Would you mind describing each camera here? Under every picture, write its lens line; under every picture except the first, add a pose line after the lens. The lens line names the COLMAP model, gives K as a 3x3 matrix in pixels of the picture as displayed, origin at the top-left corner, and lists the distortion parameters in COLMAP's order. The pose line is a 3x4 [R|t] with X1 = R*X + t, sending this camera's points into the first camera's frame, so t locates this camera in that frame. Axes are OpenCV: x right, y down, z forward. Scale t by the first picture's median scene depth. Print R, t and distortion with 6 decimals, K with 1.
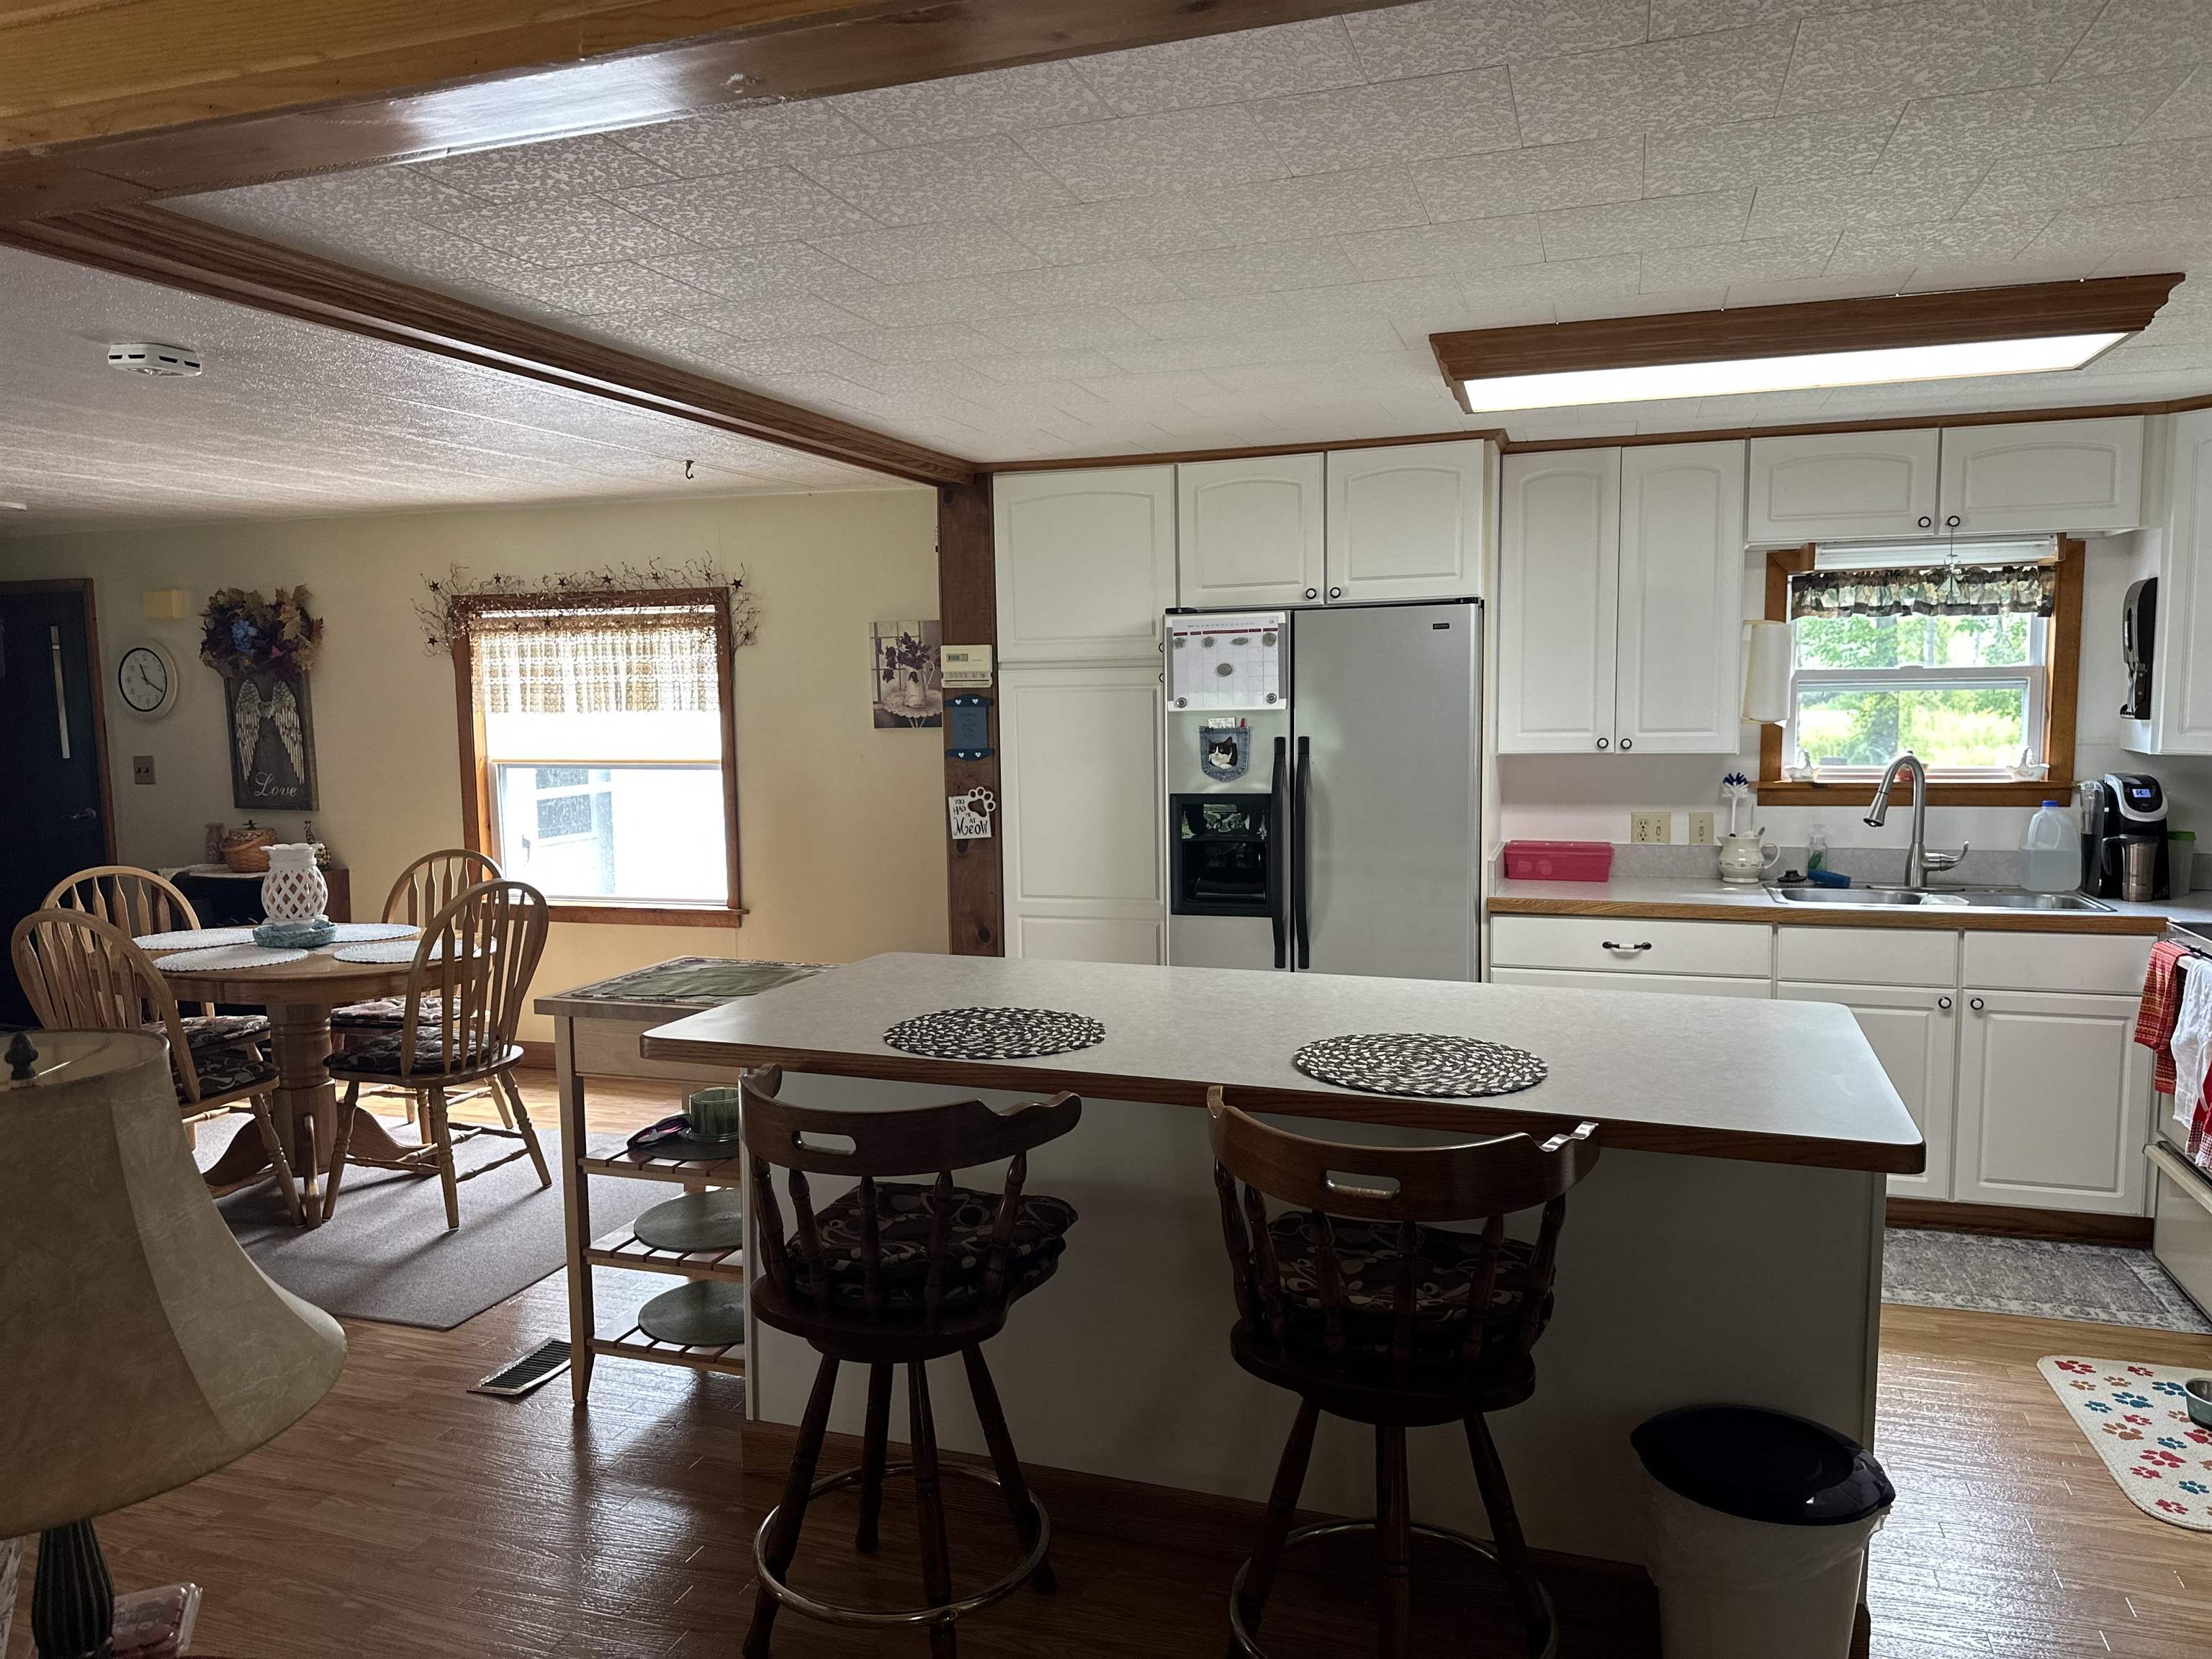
lens RADIAL K [[1528.6, 0, 1103.3], [0, 1528.6, 833.6], [0, 0, 1]] dist [-0.002337, -0.003807]
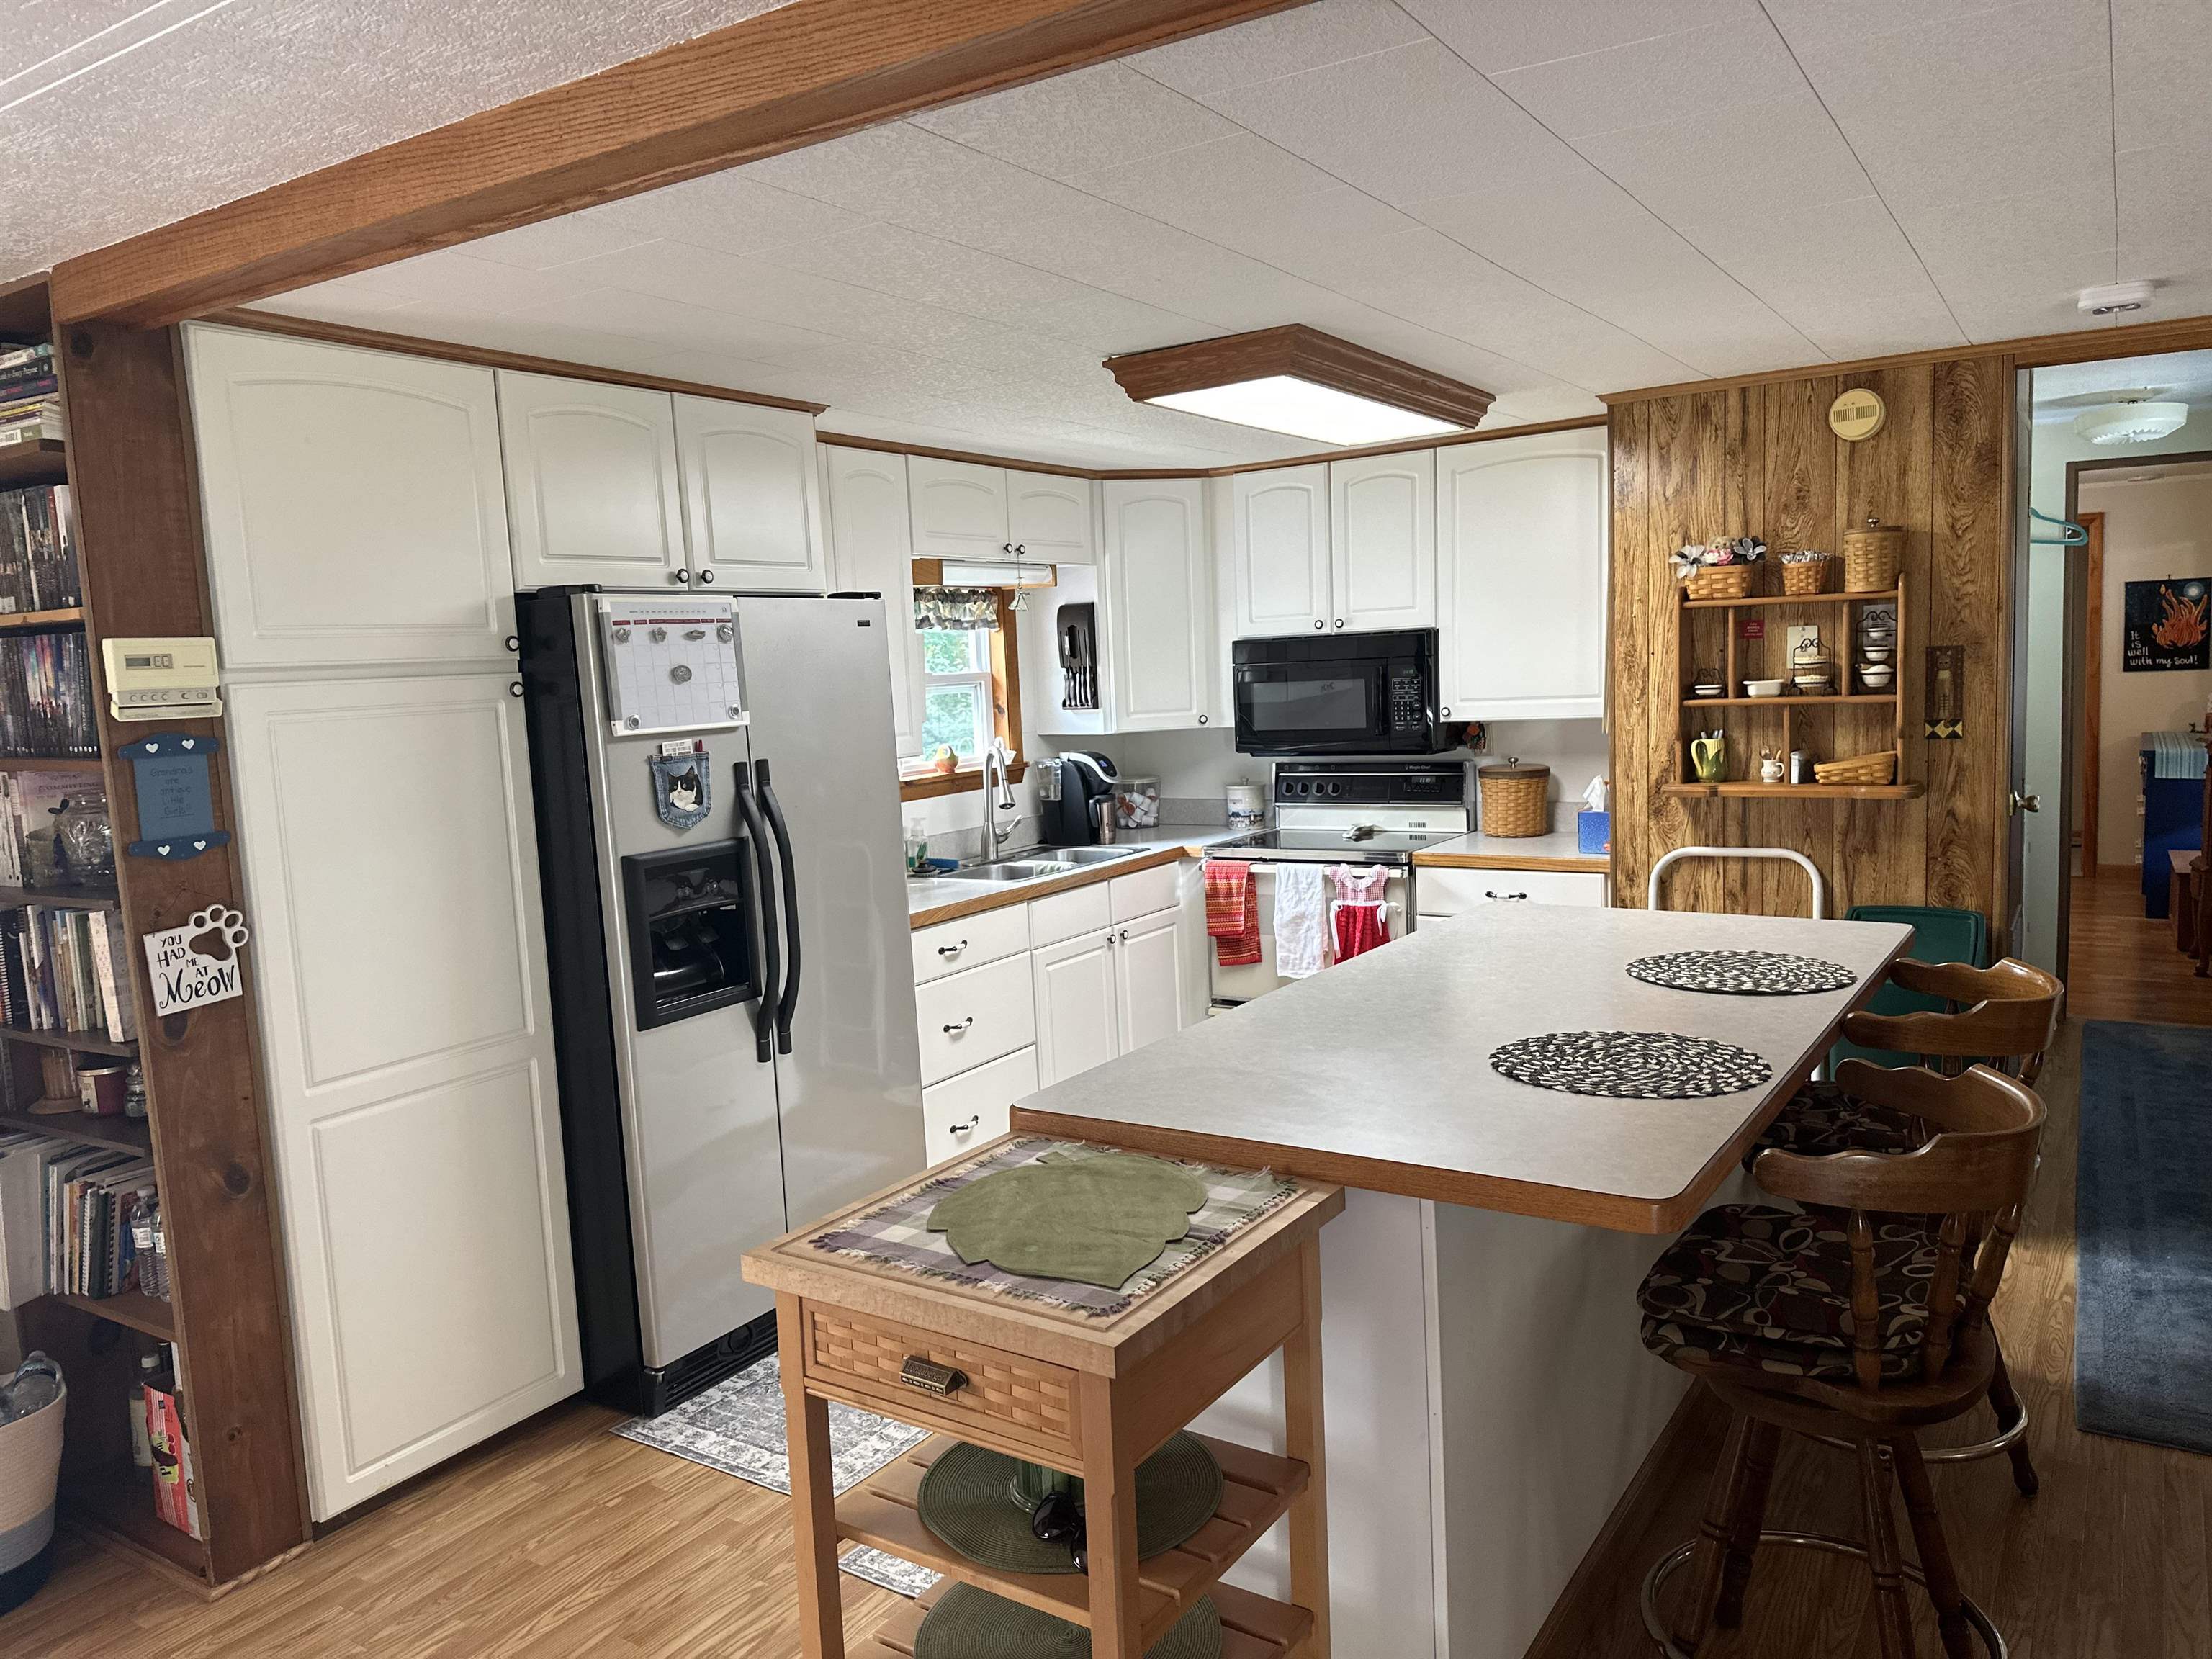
lens RADIAL K [[1528.6, 0, 1105.7], [0, 1528.6, 836.1], [0, 0, 1]] dist [-0.002337, -0.003807]
pose [[0.225801, -0.102105, 0.968808, -0.578369], [0.135621, 0.988102, 0.072529, -0.056210], [-0.964687, 0.115013, 0.236962, 0.637664]]
